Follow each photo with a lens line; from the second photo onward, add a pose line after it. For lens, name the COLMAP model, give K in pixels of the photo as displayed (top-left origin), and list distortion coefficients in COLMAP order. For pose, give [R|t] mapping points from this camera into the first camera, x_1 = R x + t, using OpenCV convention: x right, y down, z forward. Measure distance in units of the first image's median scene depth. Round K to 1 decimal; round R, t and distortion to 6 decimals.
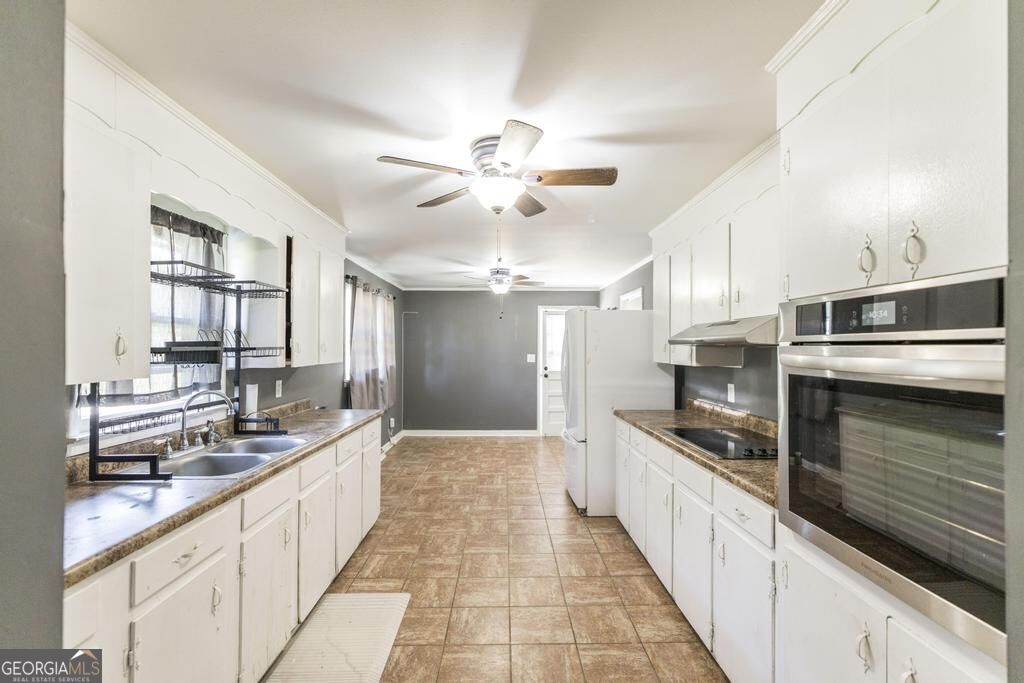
lens RADIAL K [[447.0, 0, 515.0], [0, 447.0, 343.9], [0, 0, 1]] dist [0.000998, 0.000119]
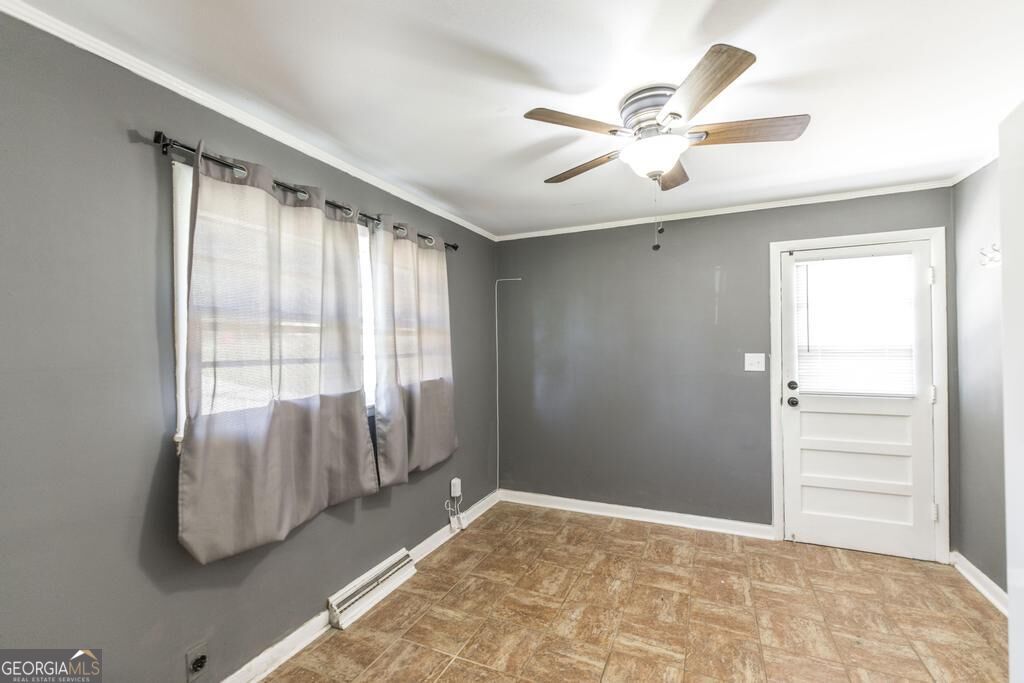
lens RADIAL K [[447.0, 0, 515.0], [0, 447.0, 343.9], [0, 0, 1]] dist [0.000998, 0.000119]
pose [[0.904470, -0.014777, -0.426282, 0.014248], [0.019634, 0.999783, 0.007000, 0.008251], [0.426086, -0.014701, 0.904563, 0.674964]]
